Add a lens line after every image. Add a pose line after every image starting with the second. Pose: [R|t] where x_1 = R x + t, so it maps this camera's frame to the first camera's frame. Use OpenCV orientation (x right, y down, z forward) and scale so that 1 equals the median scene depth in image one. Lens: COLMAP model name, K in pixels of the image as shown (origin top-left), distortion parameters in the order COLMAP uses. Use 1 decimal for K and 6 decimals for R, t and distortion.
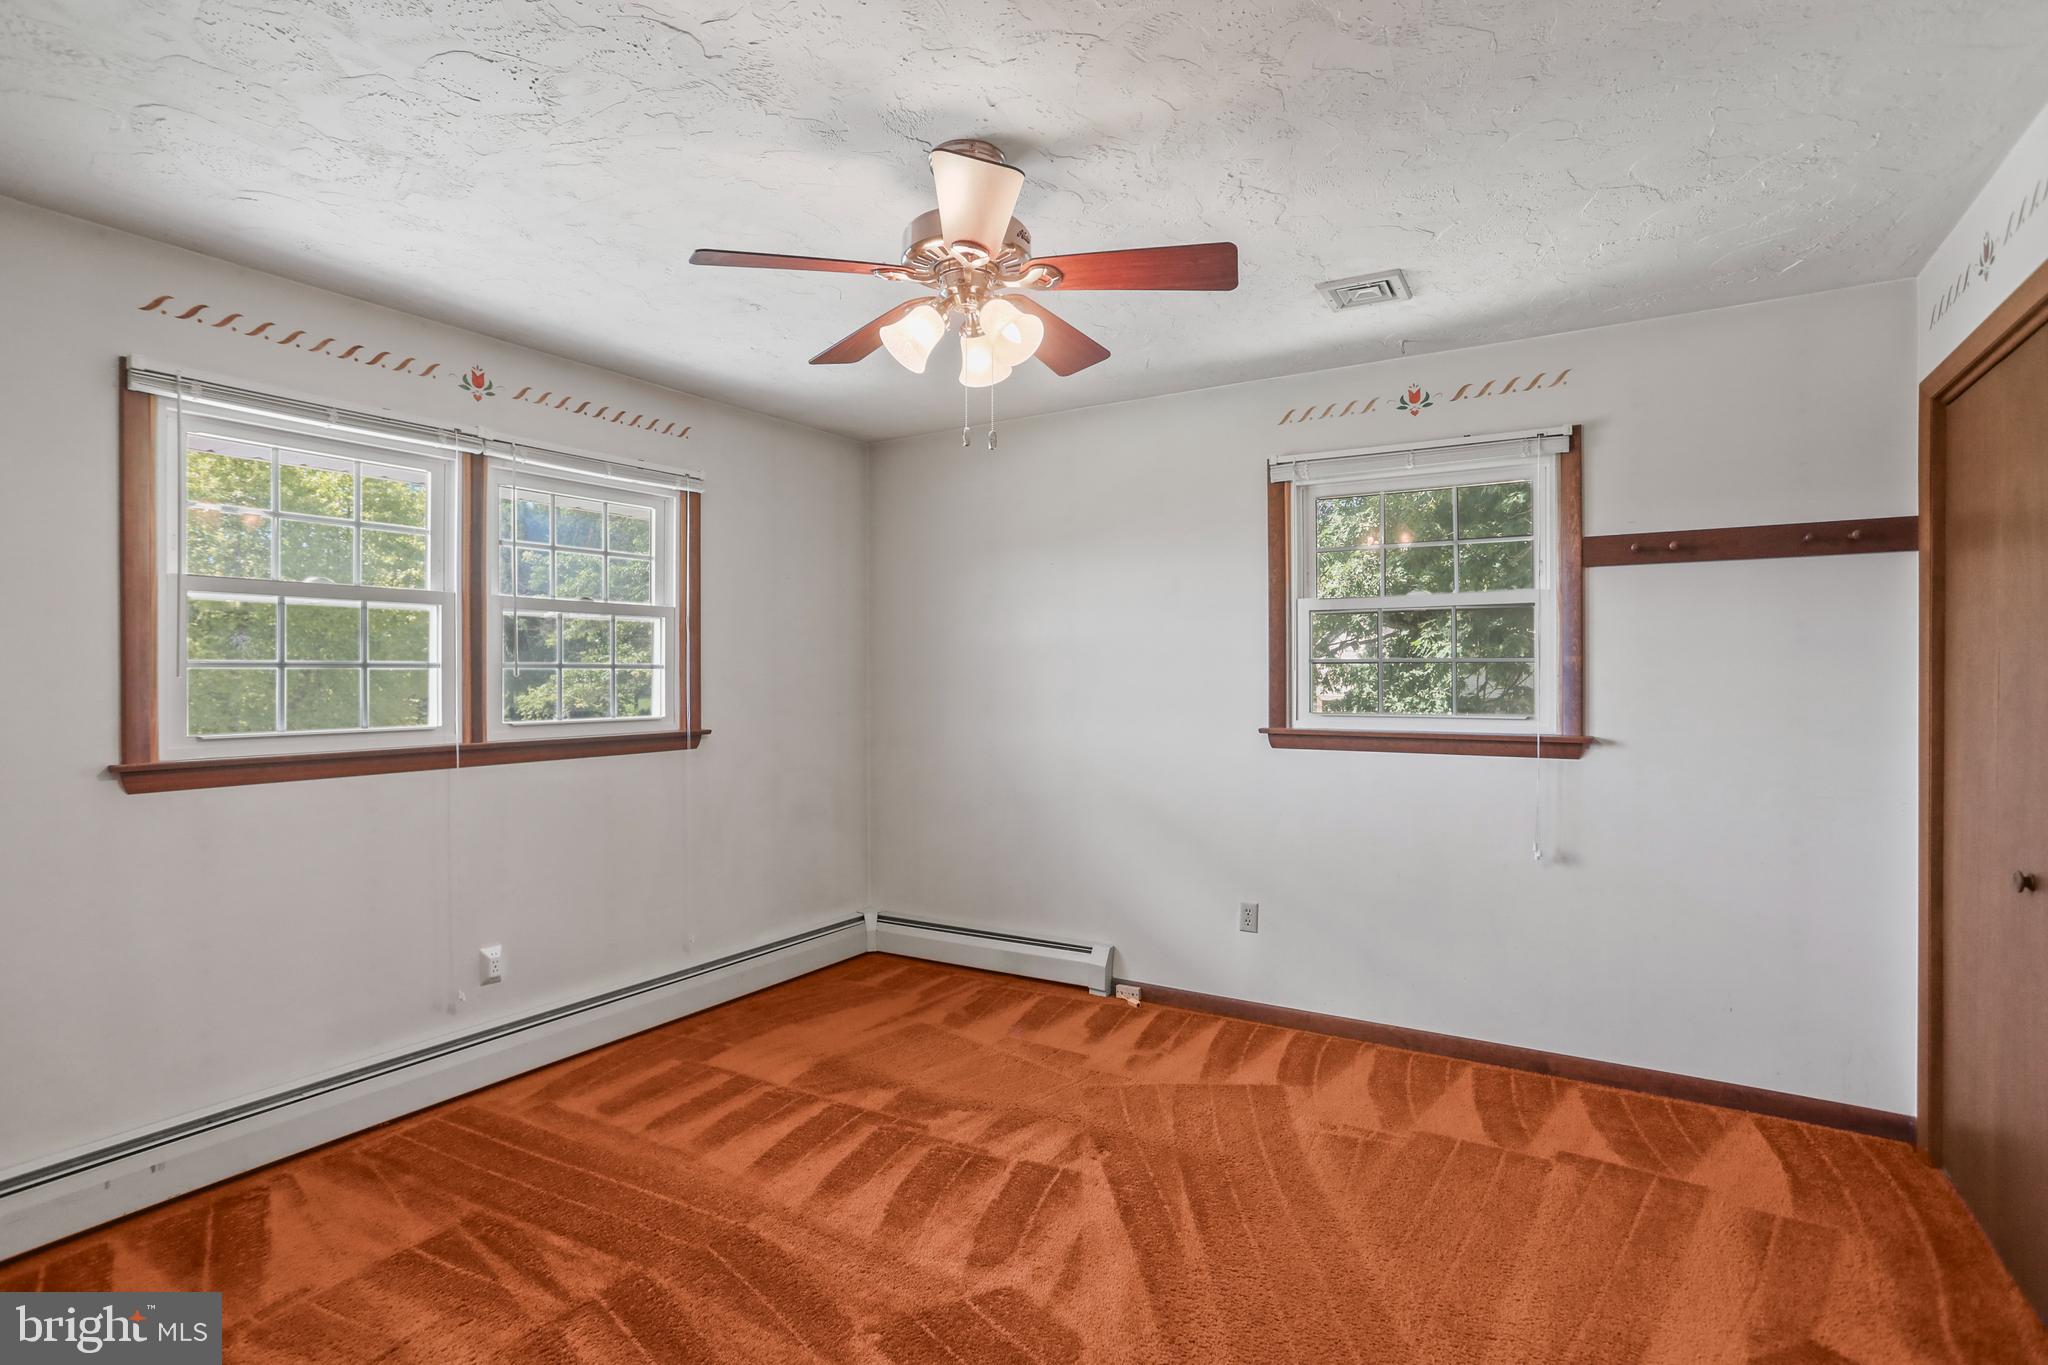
lens RADIAL K [[1014.1, 0, 1006.4], [0, 1014.1, 675.3], [0, 0, 1]] dist [-0.063717, 0.032500]
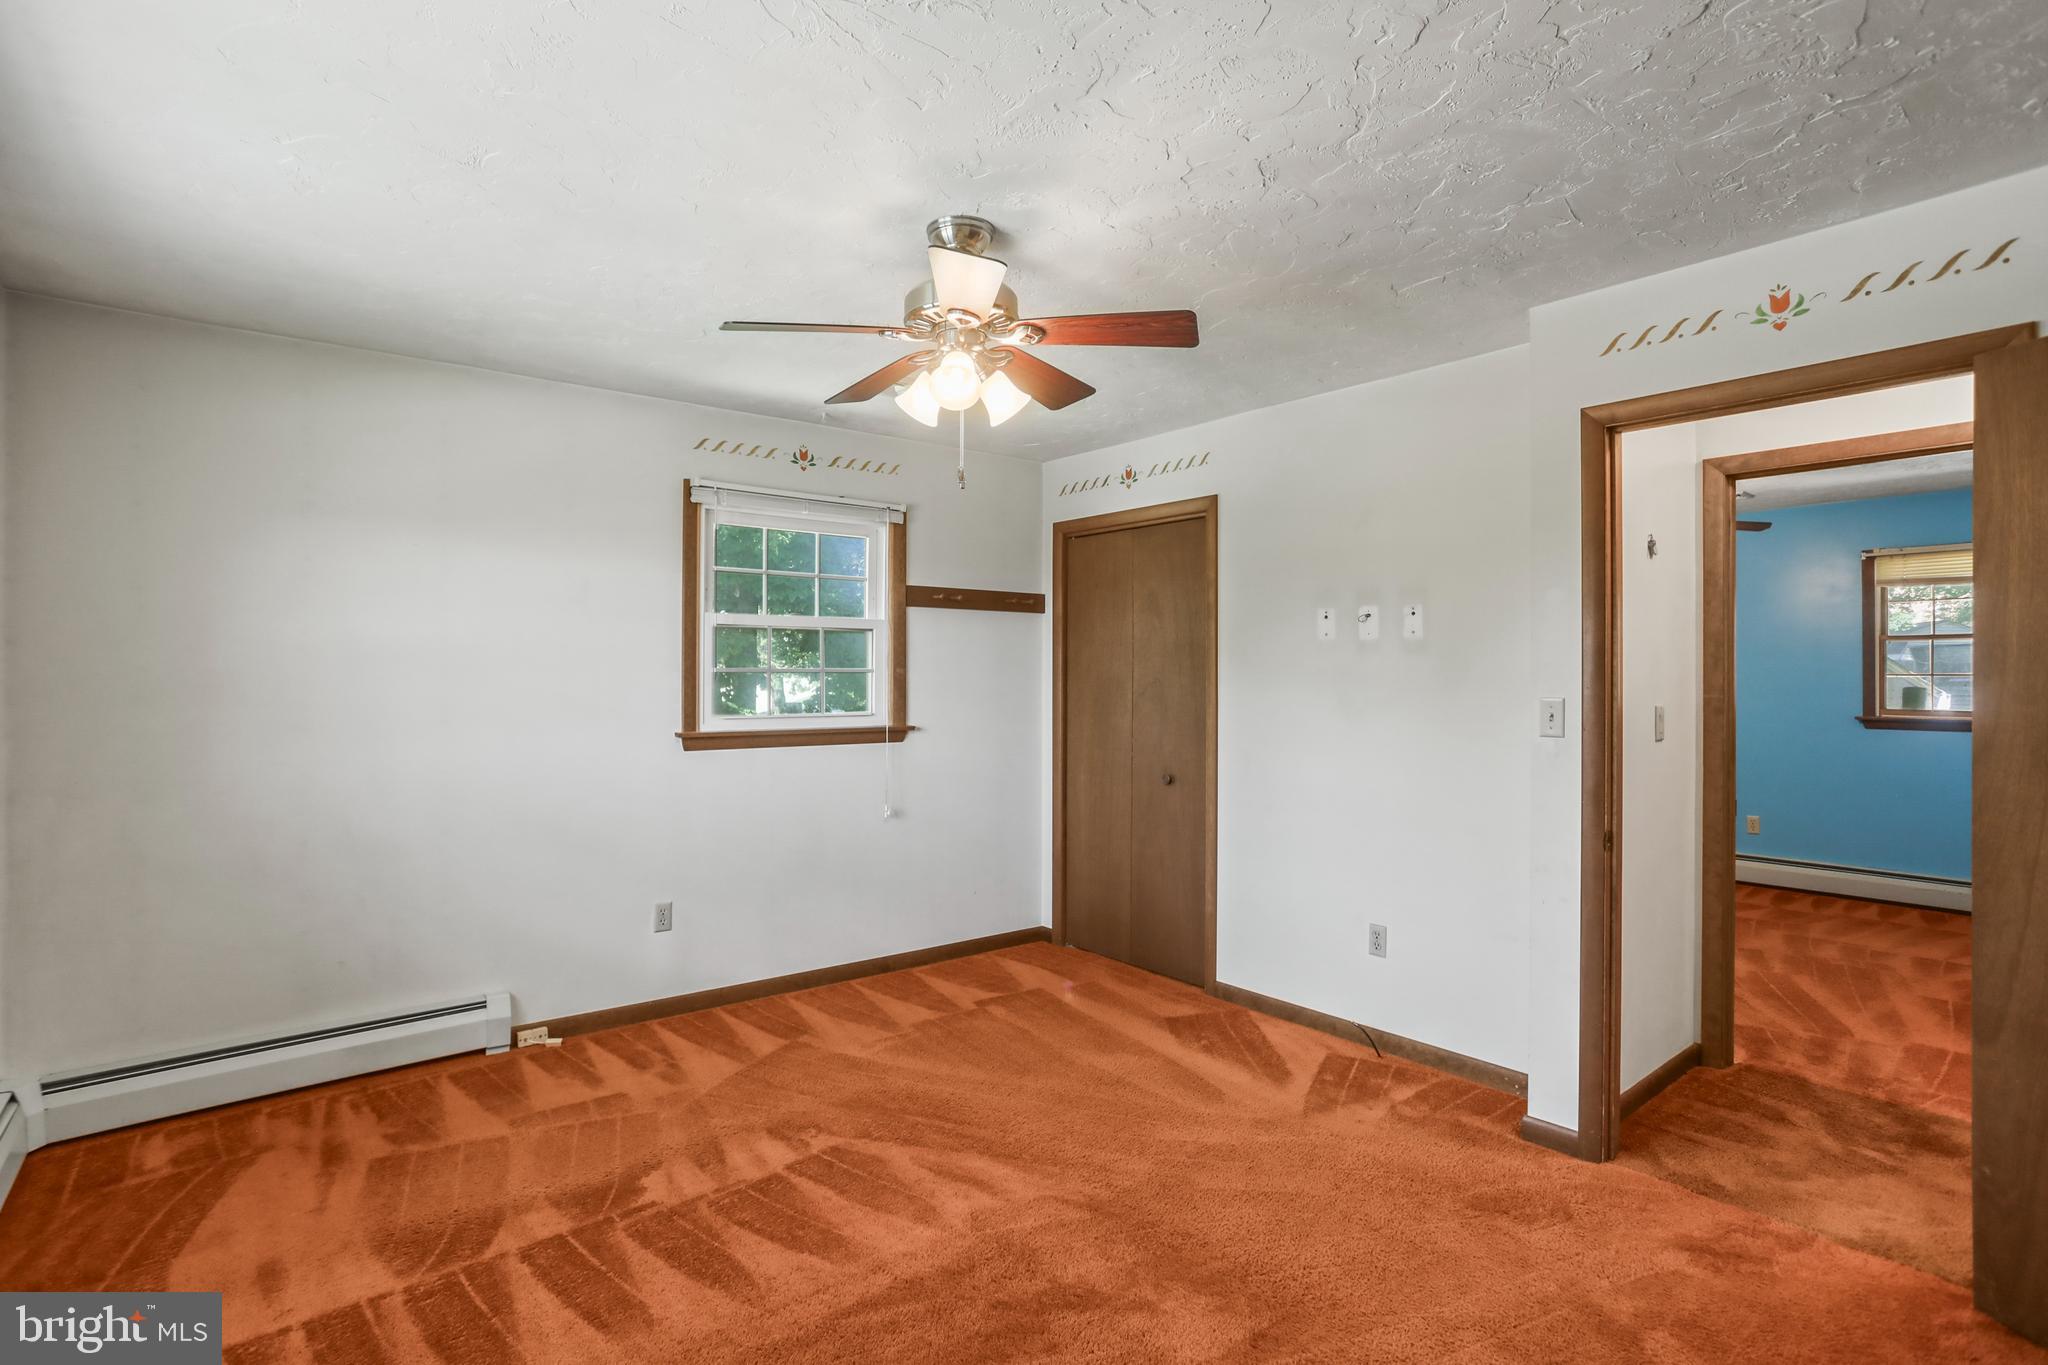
lens RADIAL K [[1014.1, 0, 1006.4], [0, 1014.1, 675.3], [0, 0, 1]] dist [-0.063717, 0.032500]
pose [[0.317382, 0.006929, 0.948273, -0.738811], [0.001185, 0.999970, -0.007704, 0.001026], [-0.948297, 0.003569, 0.317364, 0.402225]]
